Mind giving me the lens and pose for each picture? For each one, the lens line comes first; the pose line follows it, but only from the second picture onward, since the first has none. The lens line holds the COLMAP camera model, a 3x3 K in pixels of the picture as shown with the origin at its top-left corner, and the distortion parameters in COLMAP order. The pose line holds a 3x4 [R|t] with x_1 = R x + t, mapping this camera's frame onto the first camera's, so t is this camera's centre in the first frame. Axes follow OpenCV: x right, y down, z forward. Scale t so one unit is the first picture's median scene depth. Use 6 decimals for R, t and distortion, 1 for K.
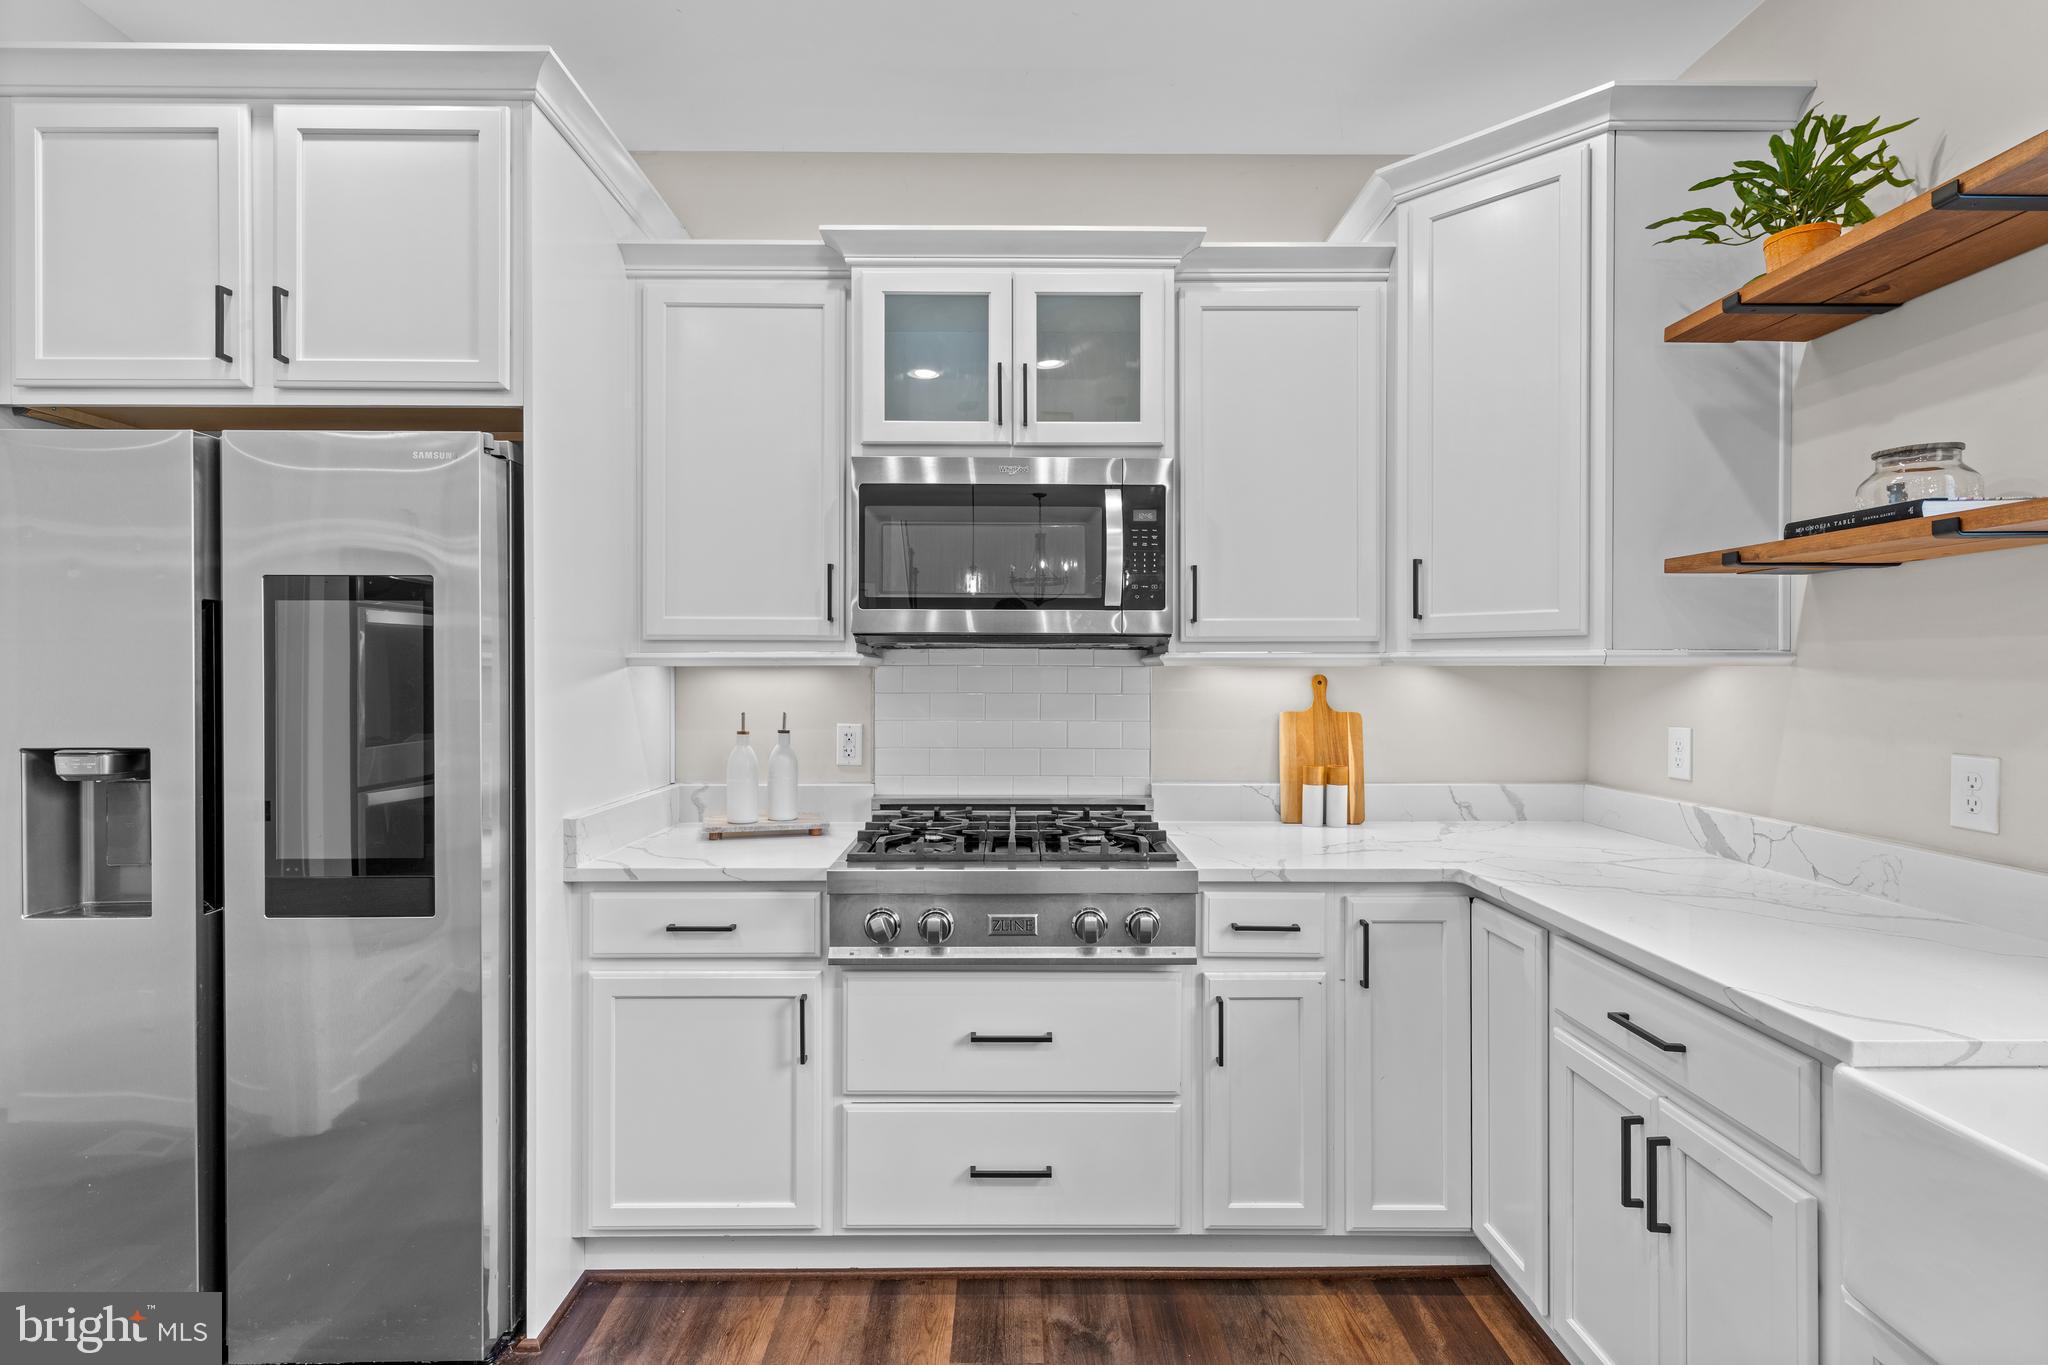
lens RADIAL K [[964.1, 0, 1020.8], [0, 964.1, 679.5], [0, 0, 1]] dist [-0.002226, 0.000427]
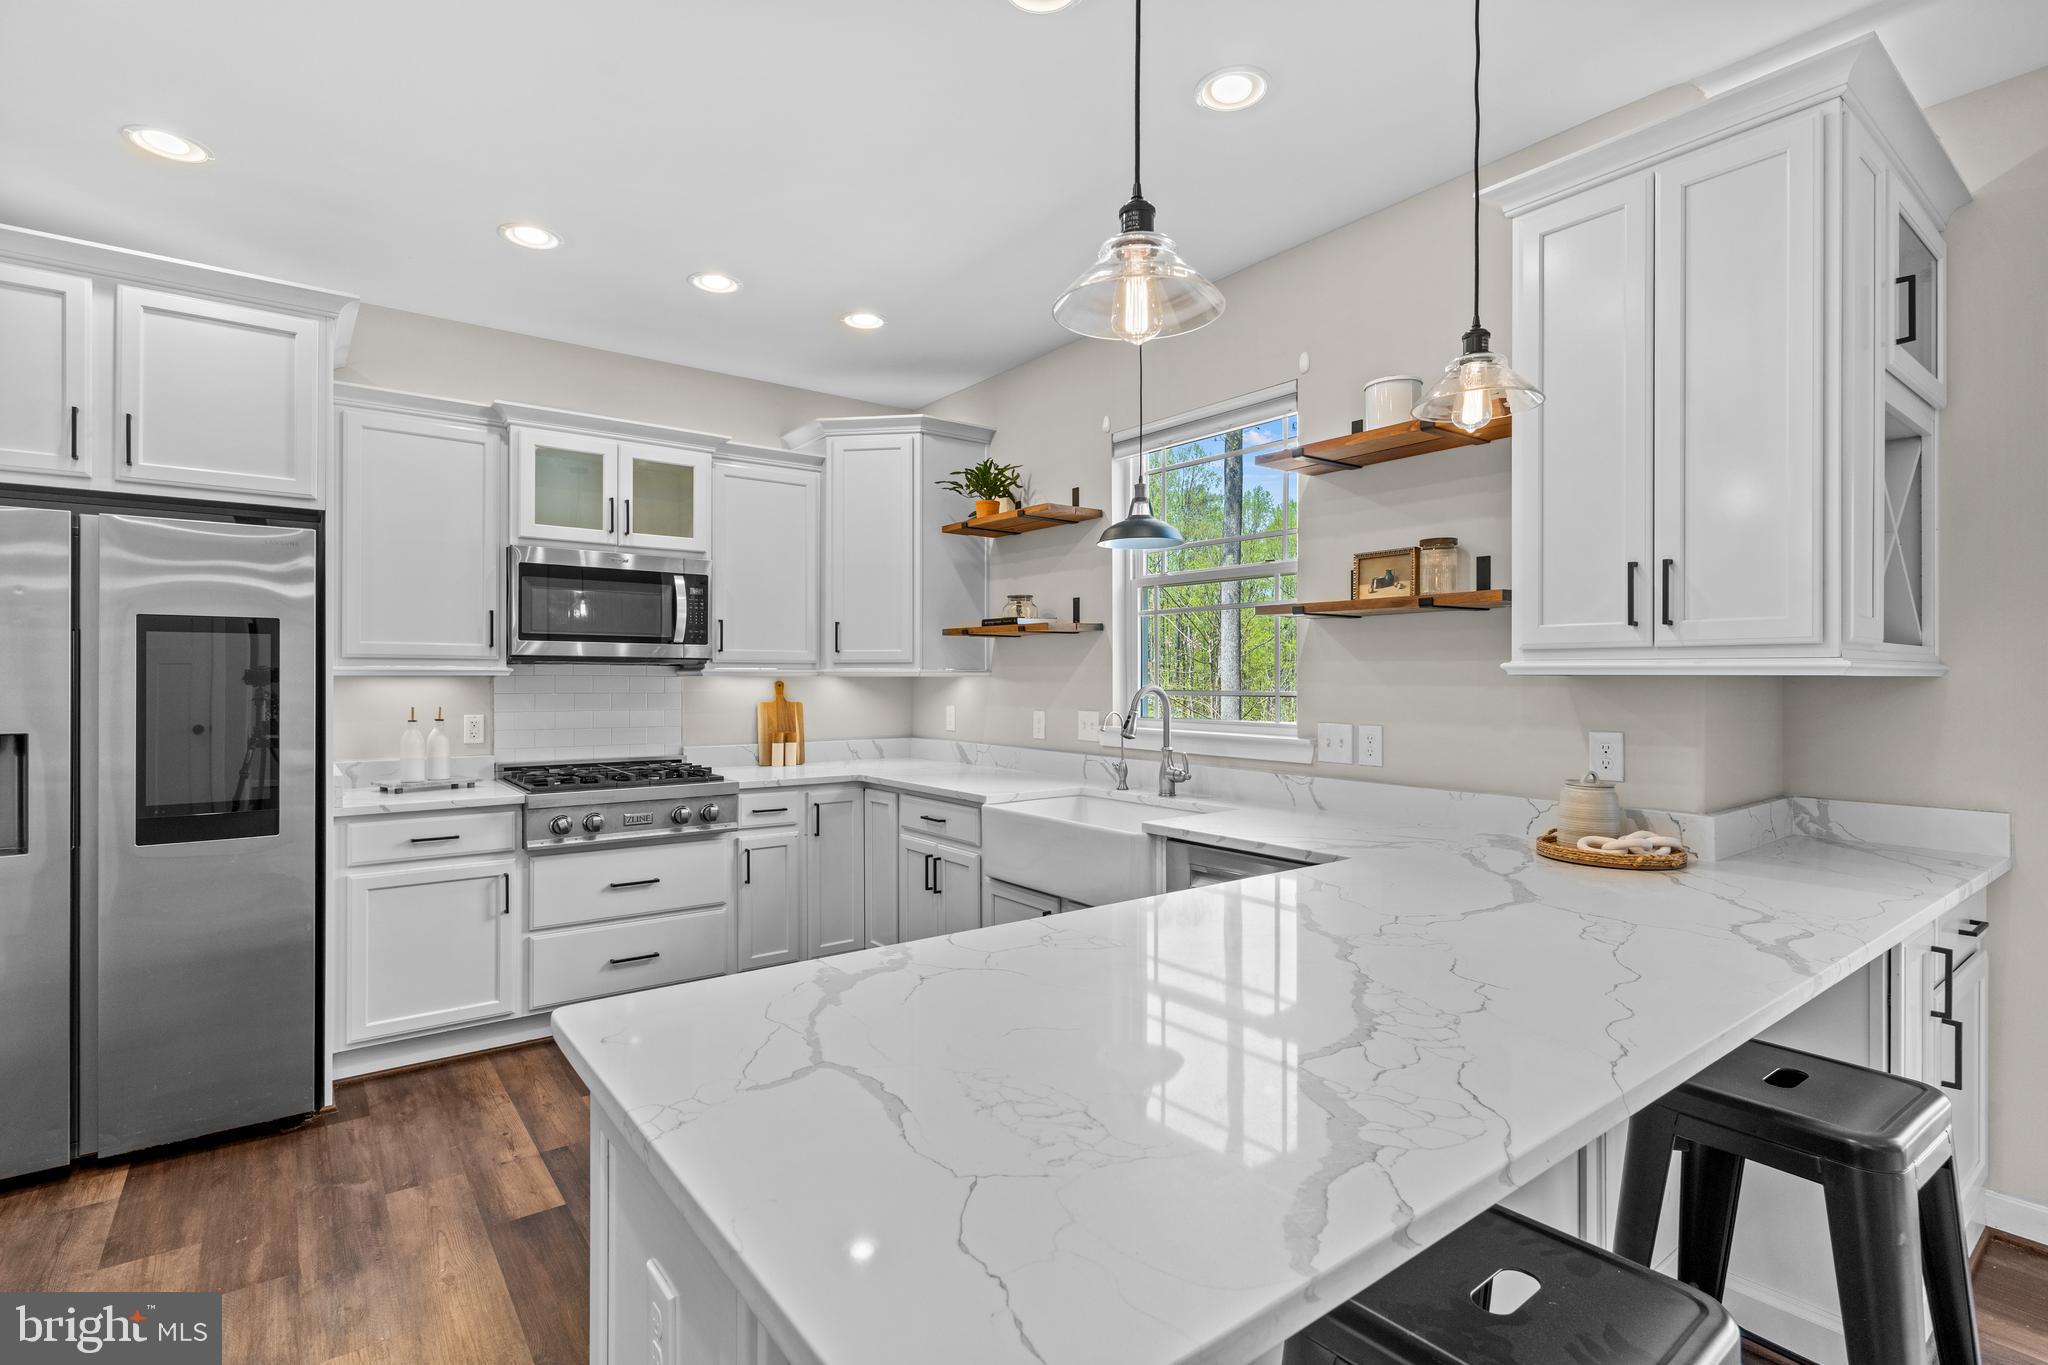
lens RADIAL K [[964.1, 0, 1020.8], [0, 964.1, 679.5], [0, 0, 1]] dist [-0.002226, 0.000427]
pose [[0.799398, 0.000302, 0.600801, -0.507376], [0.004300, 0.999971, -0.006225, 0.006323], [-0.600786, 0.007560, 0.799374, -0.858304]]
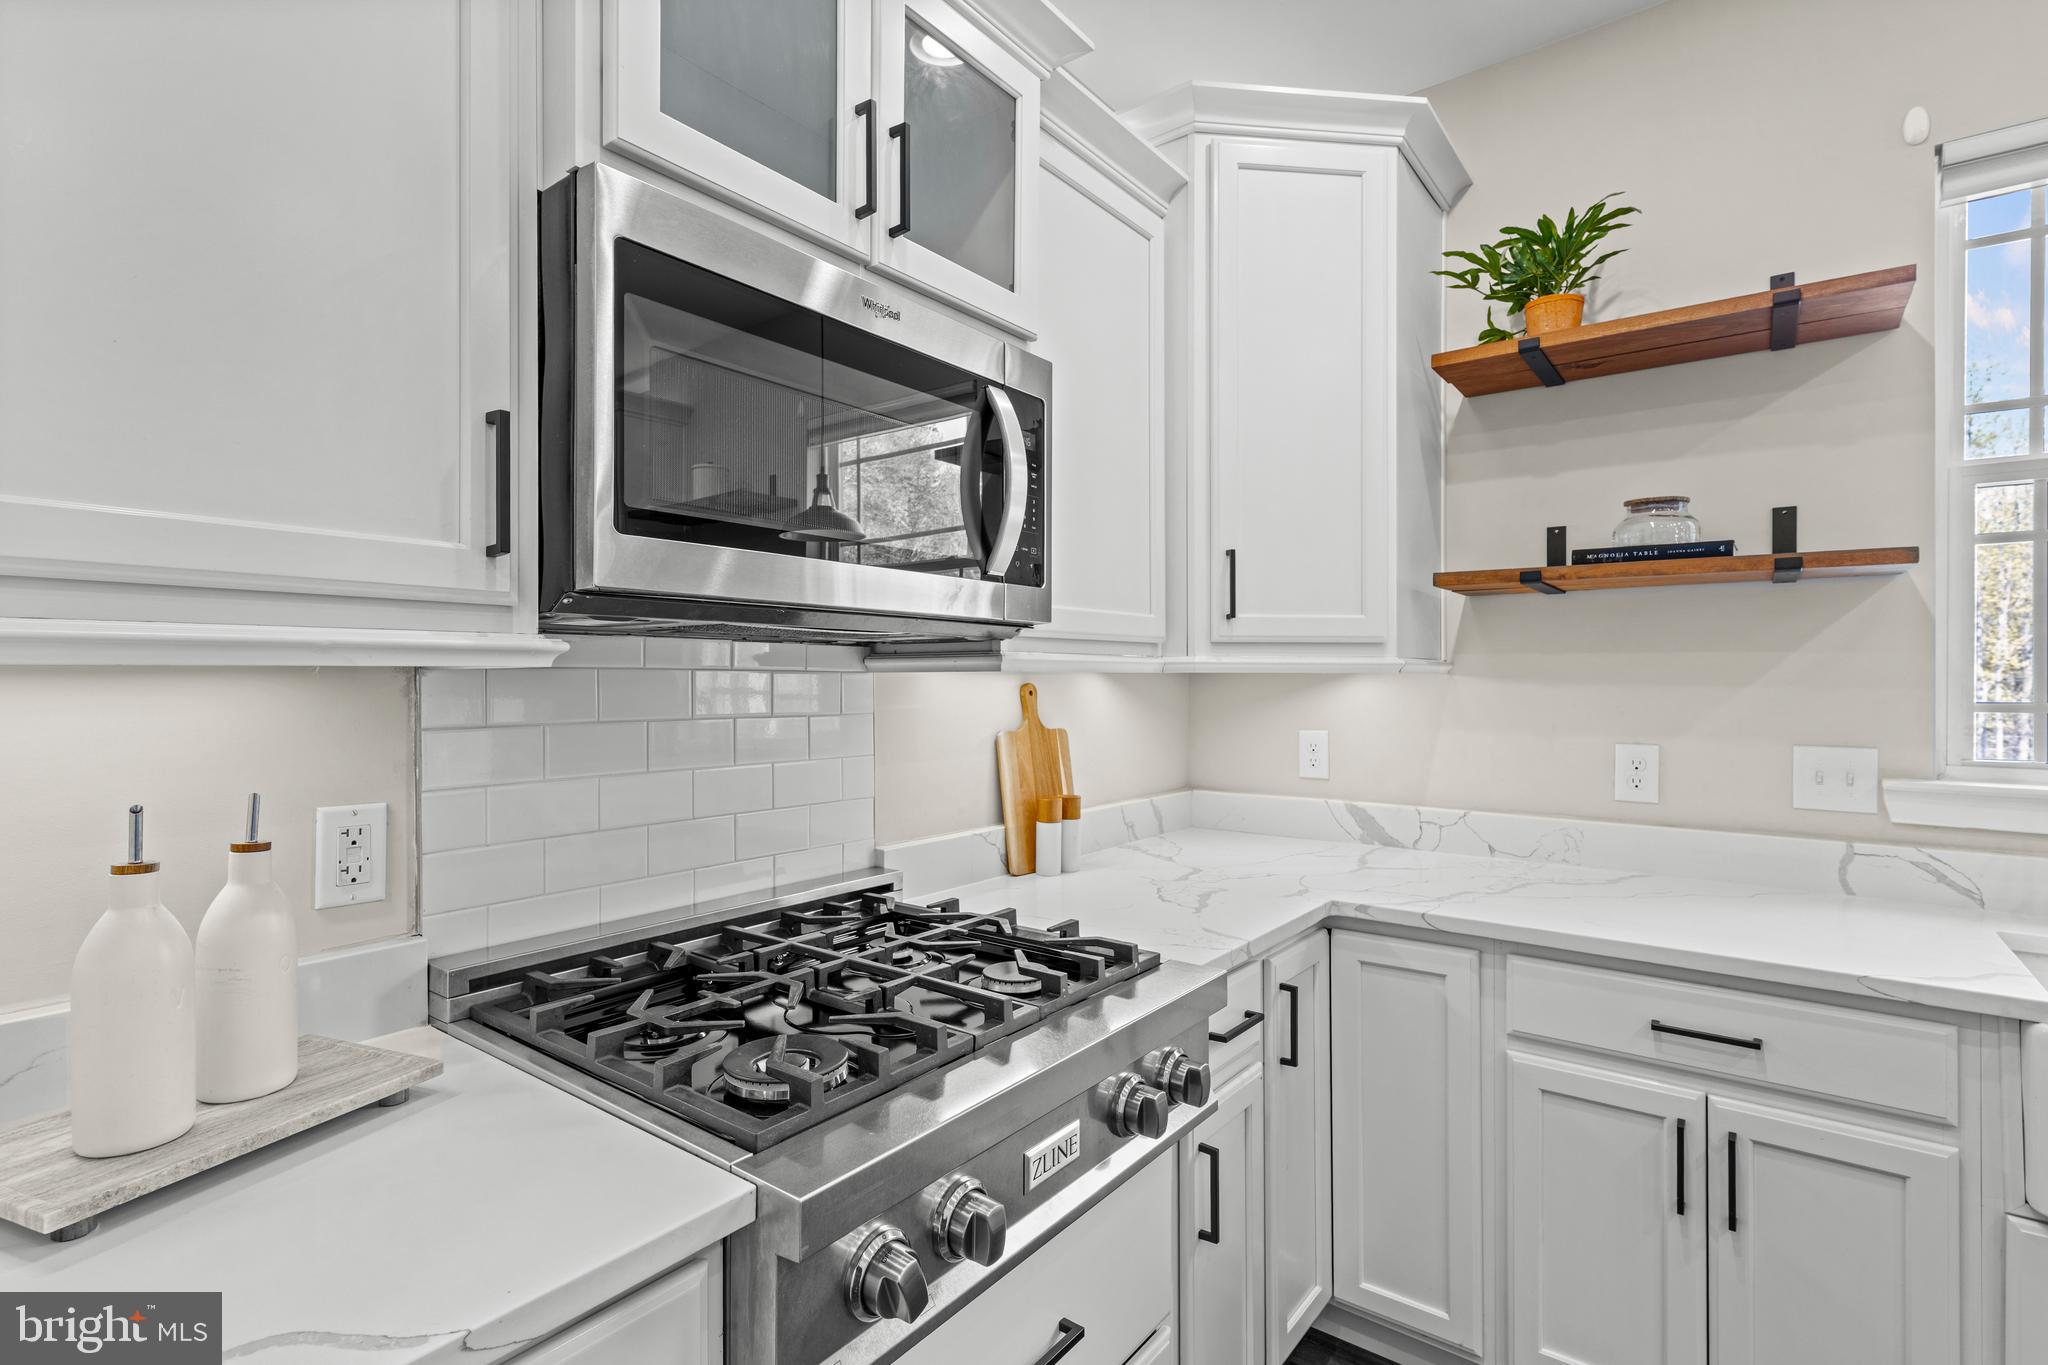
lens RADIAL K [[980.1, 0, 1022.7], [0, 980.1, 679.5], [0, 0, 1]] dist [-0.000531, -0.000067]
pose [[0.617039, -0.002159, 0.786929, -0.431666], [0.006280, 0.999978, -0.002181, -0.007922], [-0.786907, 0.006288, 0.617039, 0.654588]]
